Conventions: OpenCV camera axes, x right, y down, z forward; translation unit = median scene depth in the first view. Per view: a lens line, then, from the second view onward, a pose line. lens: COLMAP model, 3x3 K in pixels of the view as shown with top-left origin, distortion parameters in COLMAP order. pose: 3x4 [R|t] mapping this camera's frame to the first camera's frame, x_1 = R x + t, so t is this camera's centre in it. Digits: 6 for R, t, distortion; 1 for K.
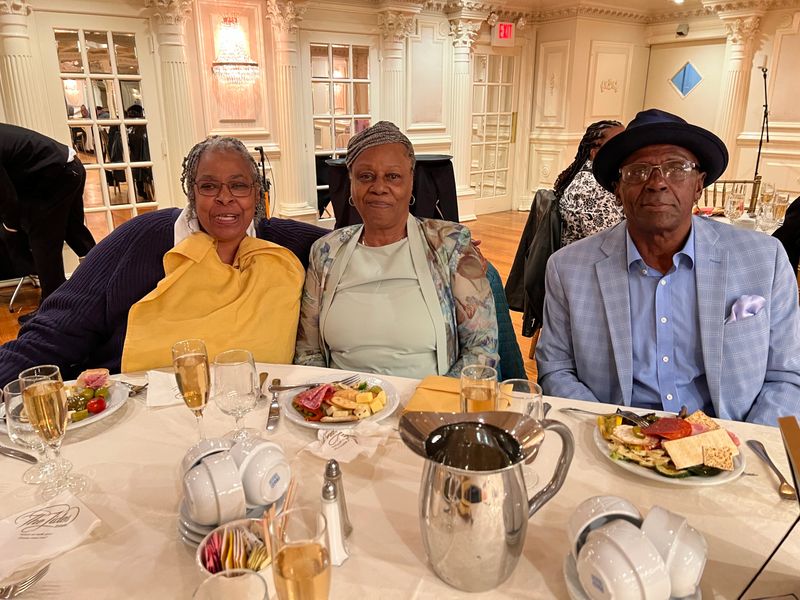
lens RADIAL K [[604.8, 0, 400.0], [0, 604.8, 300.0], [0, 0, 1]] dist [0.057095, -0.084218]
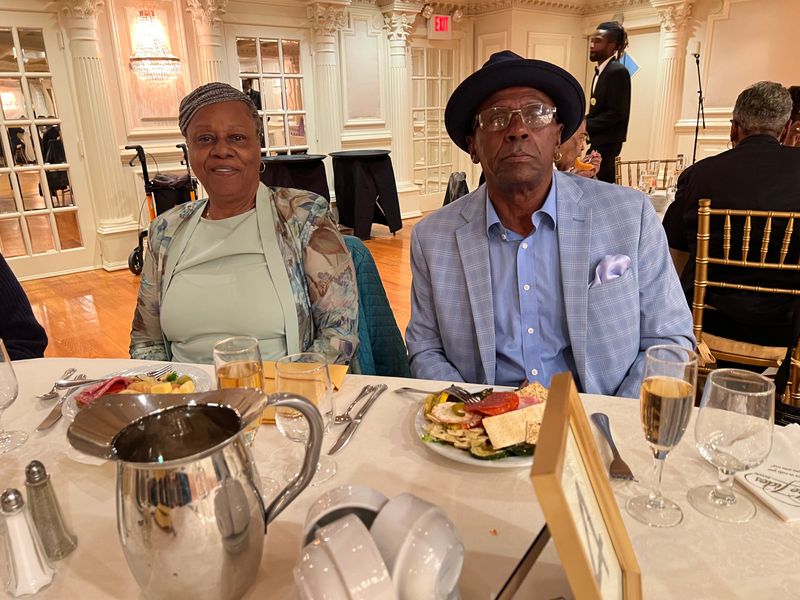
lens RADIAL K [[604.8, 0, 400.0], [0, 604.8, 300.0], [0, 0, 1]] dist [0.057095, -0.084218]
pose [[0.997850, -0.040828, 0.051261, 0.180982], [0.041209, 0.999130, -0.006403, 0.044633], [-0.050955, 0.008501, 0.998665, 0.105193]]
